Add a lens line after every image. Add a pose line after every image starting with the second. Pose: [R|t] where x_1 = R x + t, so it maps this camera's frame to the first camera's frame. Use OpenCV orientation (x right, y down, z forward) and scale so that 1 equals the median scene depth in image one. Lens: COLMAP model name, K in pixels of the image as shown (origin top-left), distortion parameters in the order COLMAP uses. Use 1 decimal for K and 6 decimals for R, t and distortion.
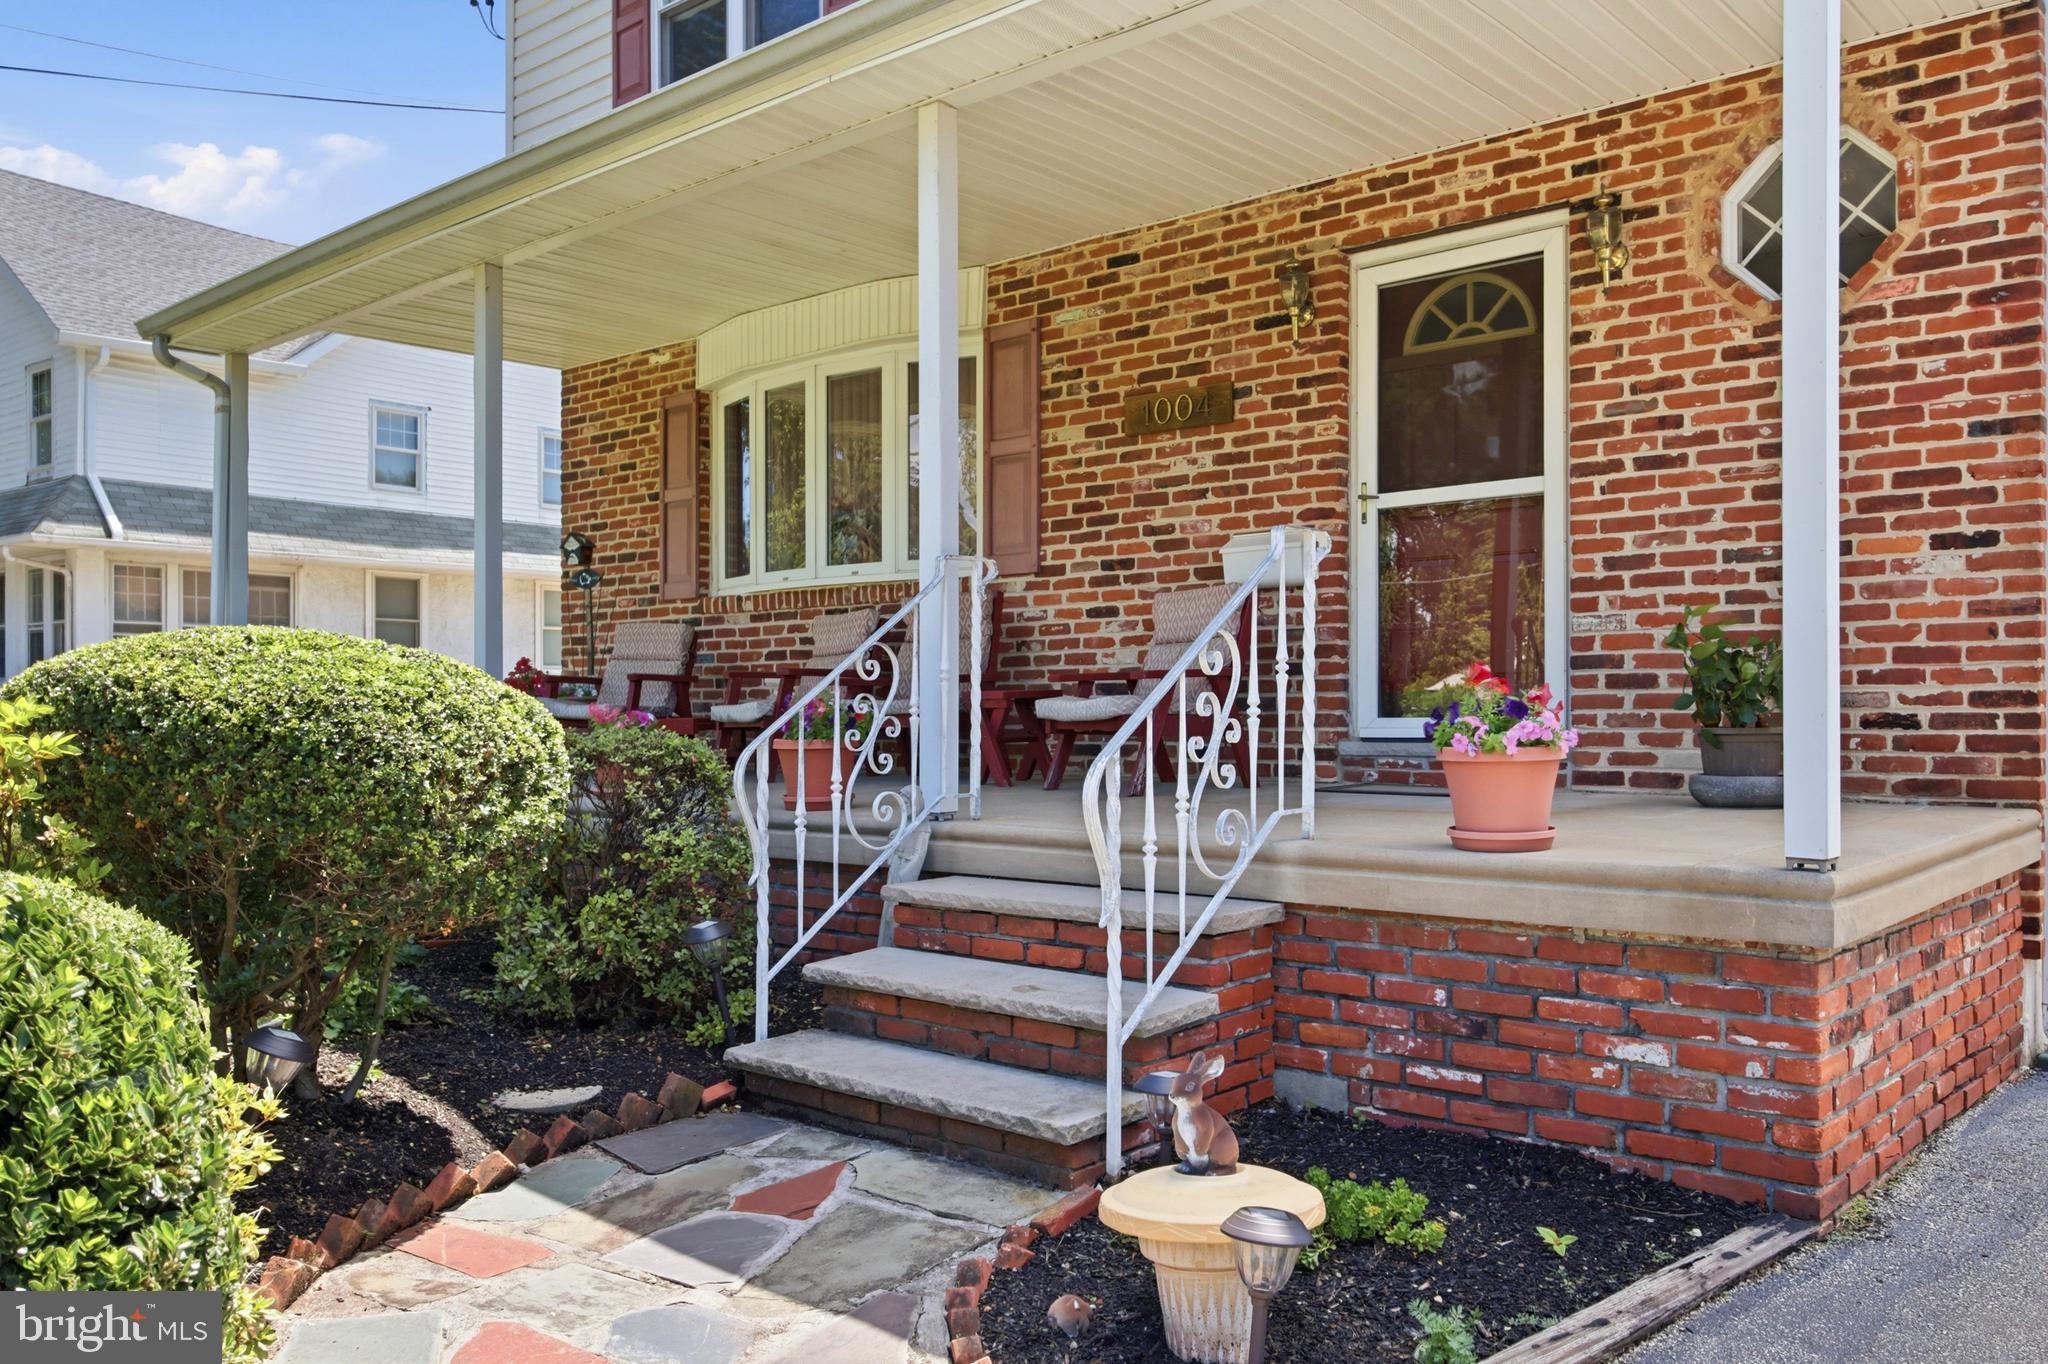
lens RADIAL K [[1597.5, 0, 1032.4], [0, 1597.5, 723.7], [0, 0, 1]] dist [0.006692, -0.006485]
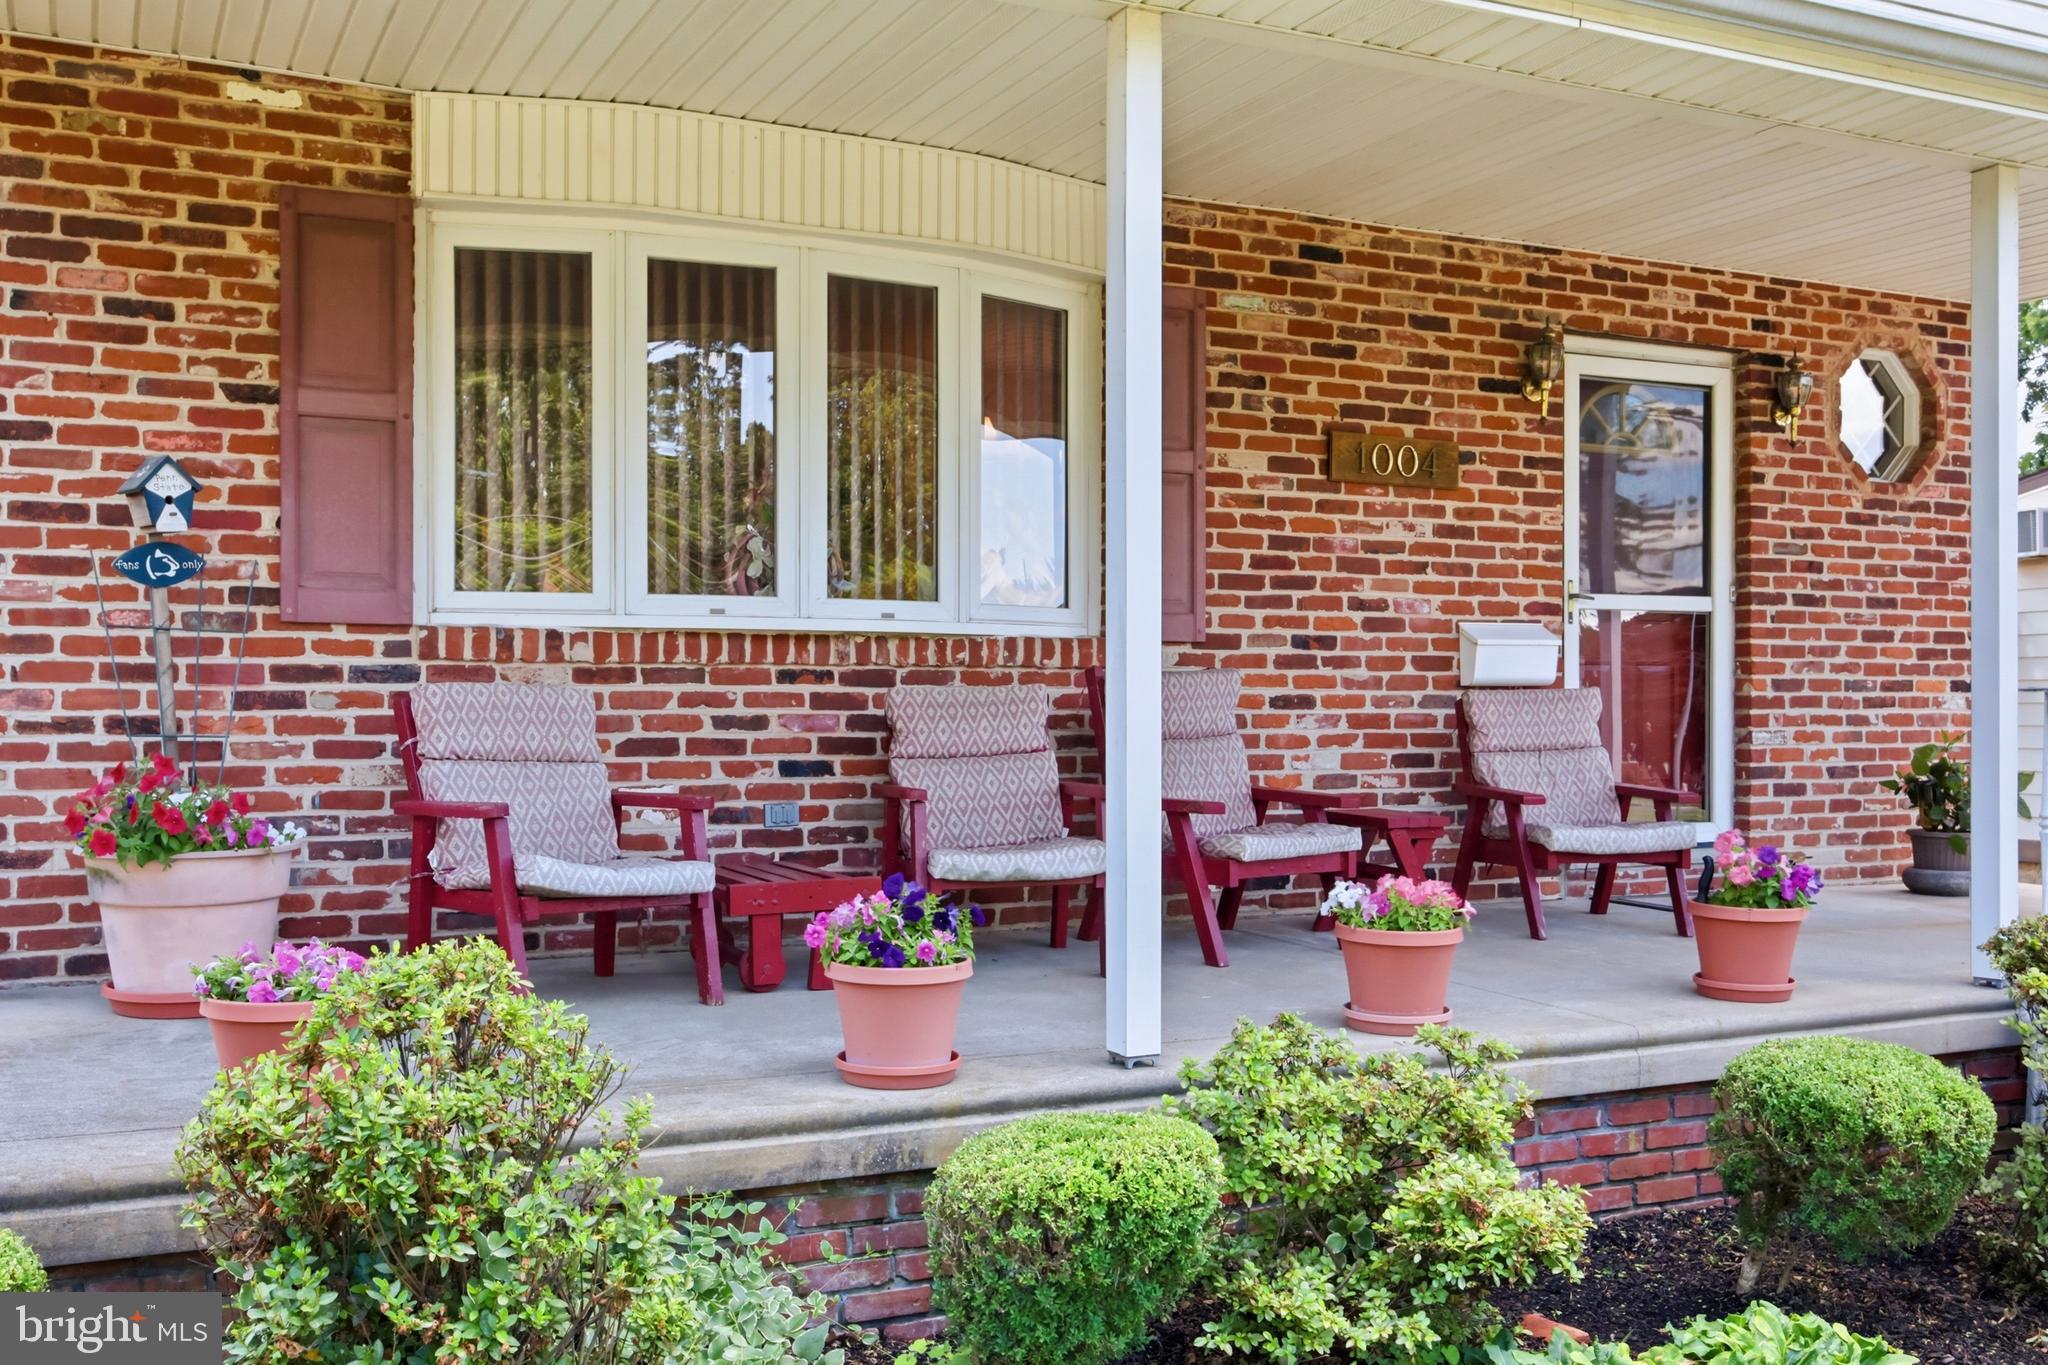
lens RADIAL K [[1987.6, 0, 1034.9], [0, 1987.6, 778.2], [0, 0, 1]] dist [0.003360, -0.006921]
pose [[0.376860, -0.022300, 0.926002, -0.982996], [0.010002, 0.999750, 0.020005, -0.059044], [-0.926216, 0.001722, 0.376989, 0.831527]]
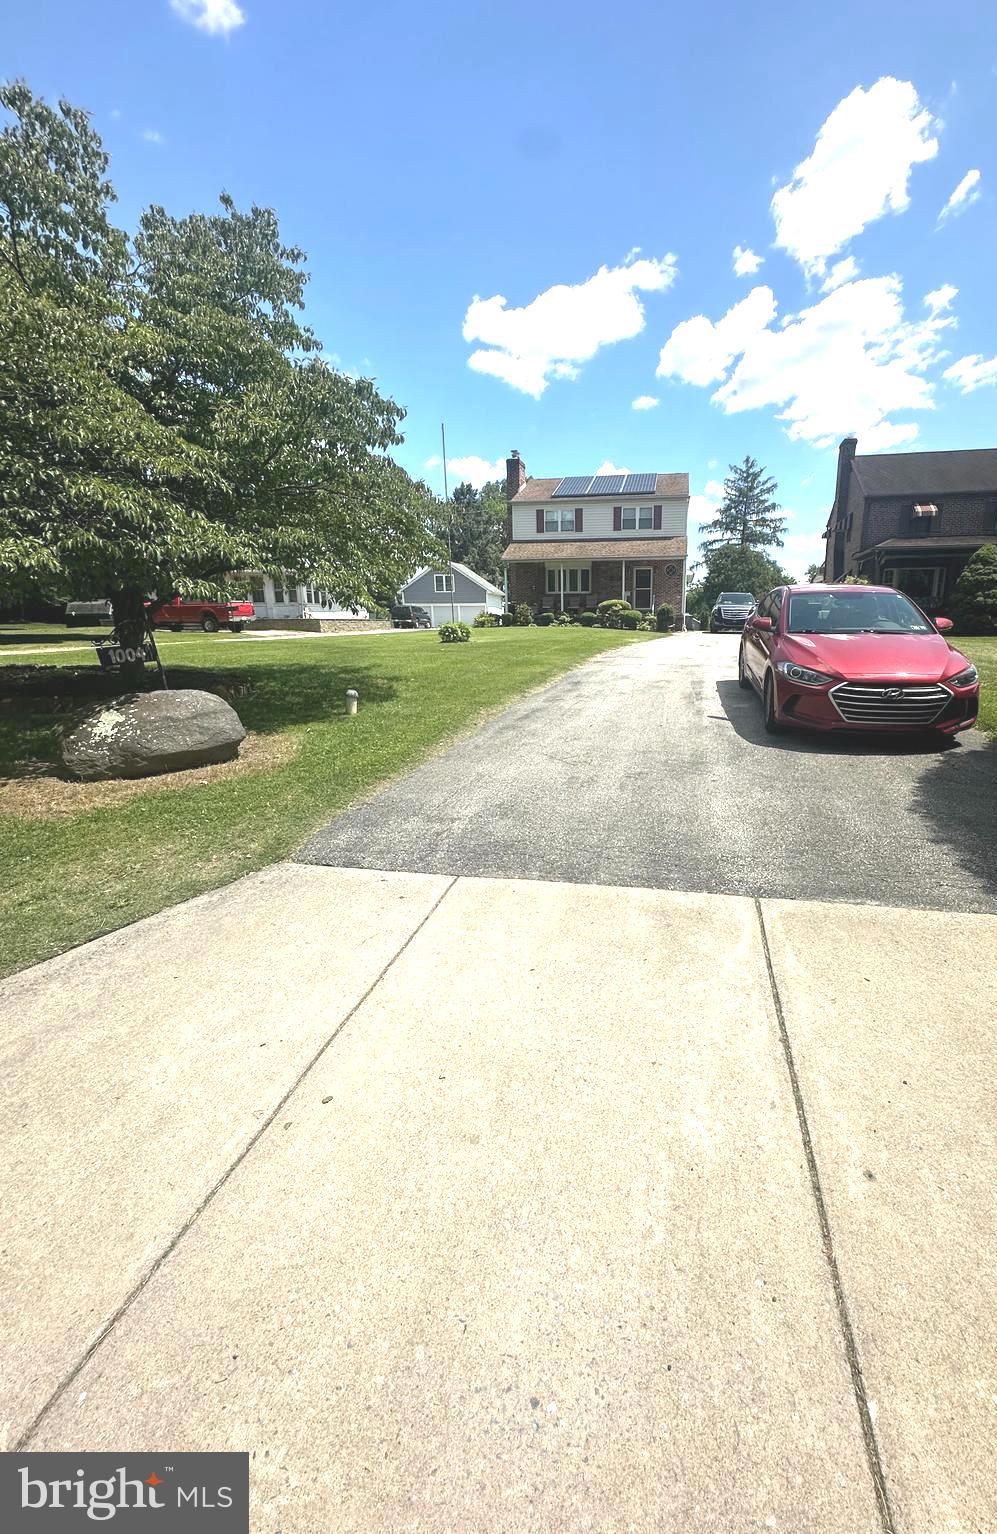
lens RADIAL K [[614.4, 0, 579.5], [0, 614.4, 771.6], [0, 0, 1]] dist [-0.002377, -0.000082]
pose [[0.845733, -0.126554, 0.518383, -2.562242], [0.005676, 0.973548, 0.228414, 0.129457], [-0.533577, -0.190235, 0.824079, -2.667929]]
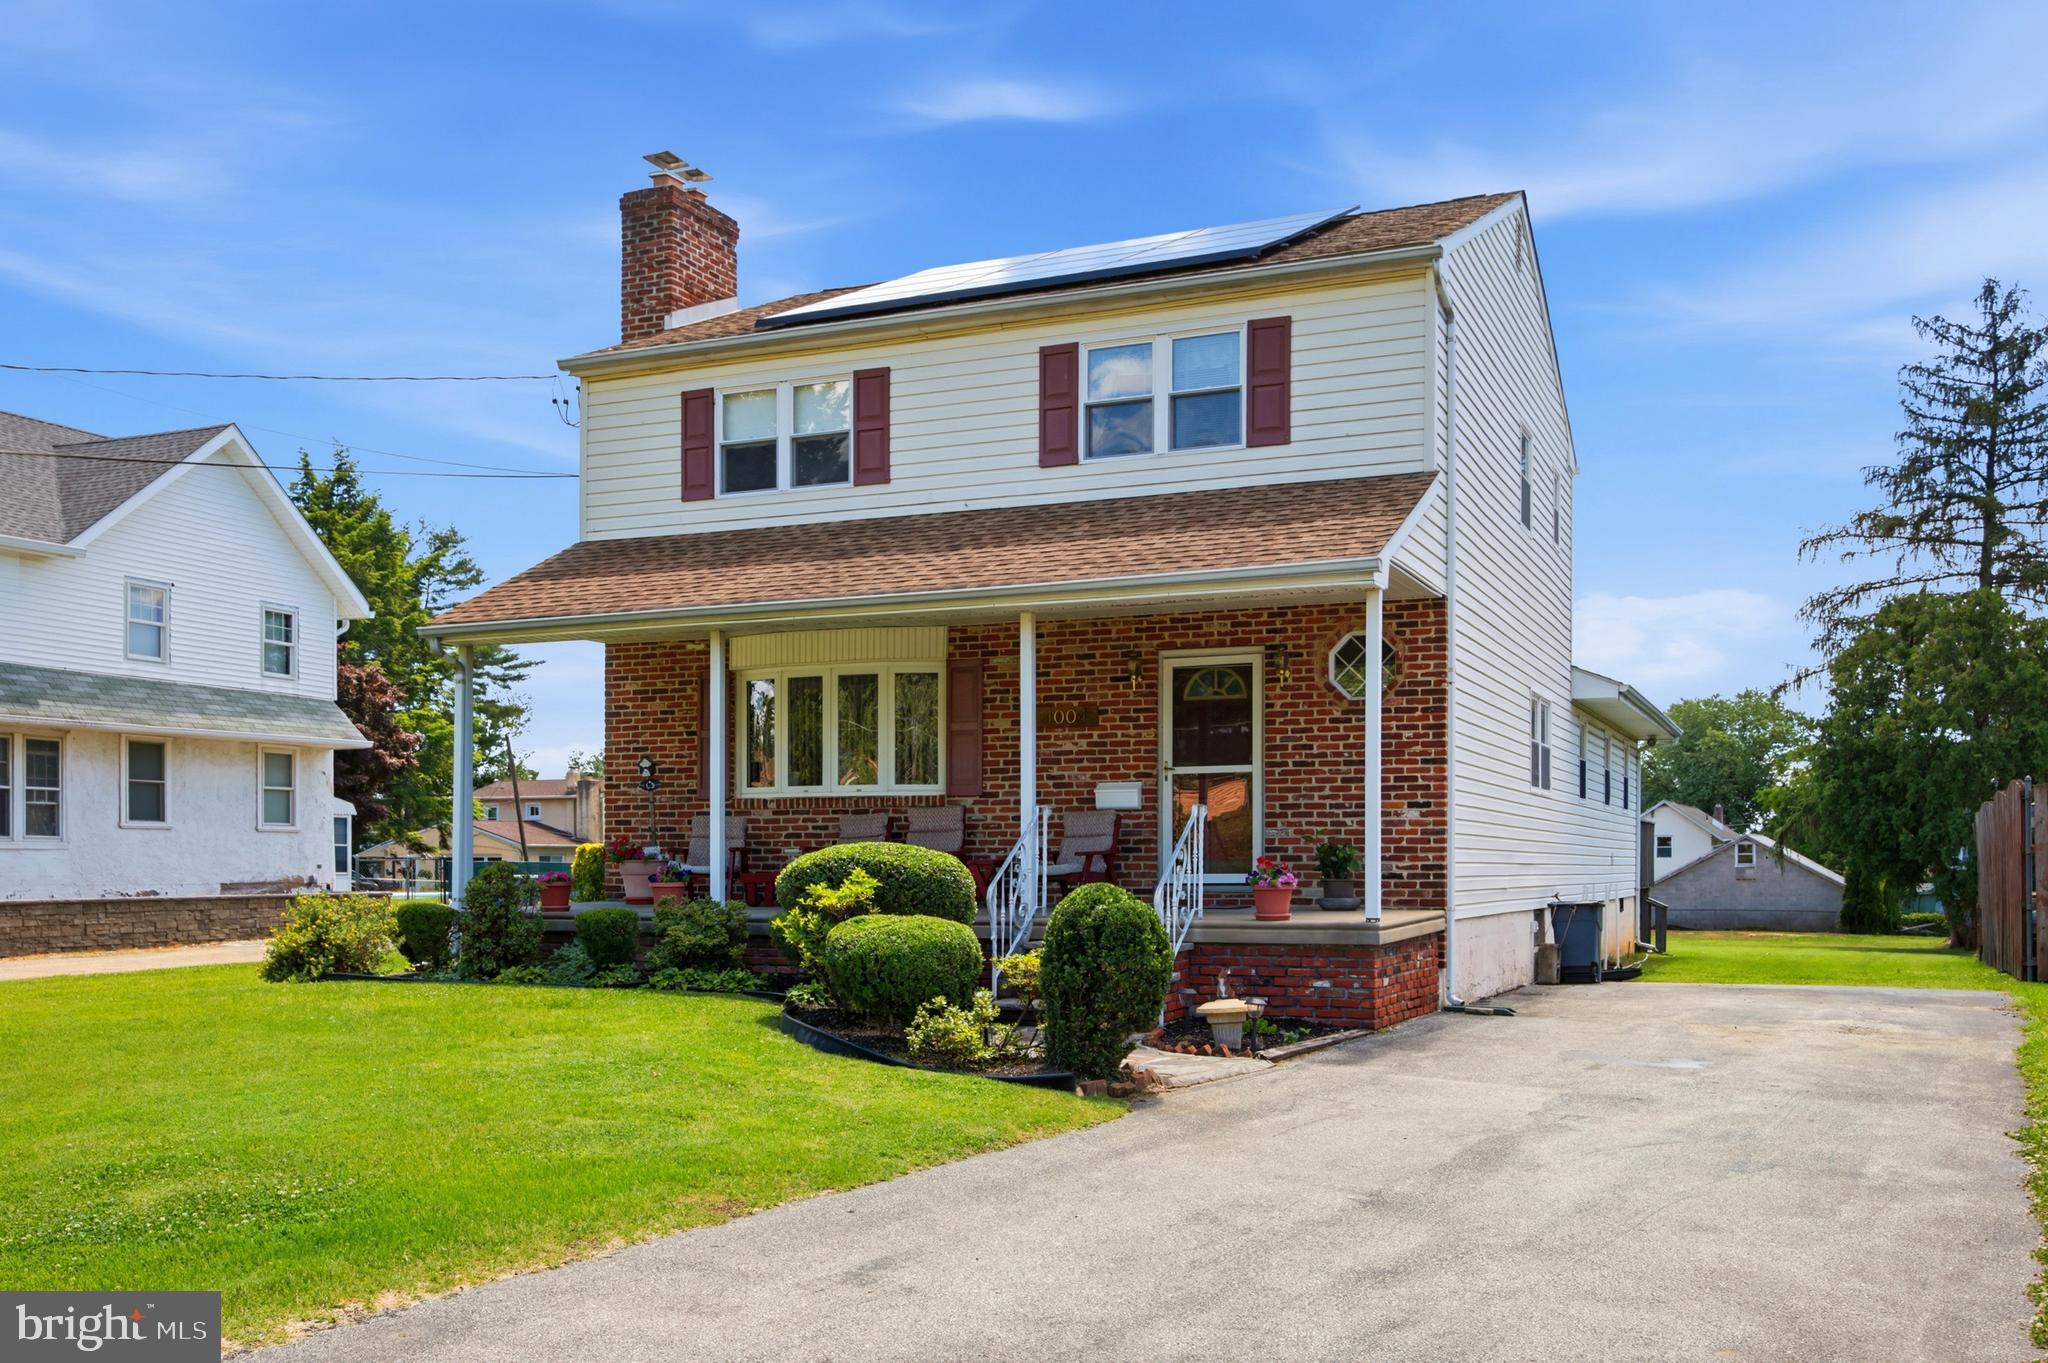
lens RADIAL K [[1835.1, 0, 1027.8], [0, 1835.1, 893.8], [0, 0, 1]] dist [0.002427, 0.010402]
pose [[0.954759, -0.001824, 0.297375, -0.662012], [-0.000785, 0.999962, 0.008656, 0.001367], [-0.297379, -0.008498, 0.954722, -1.205700]]
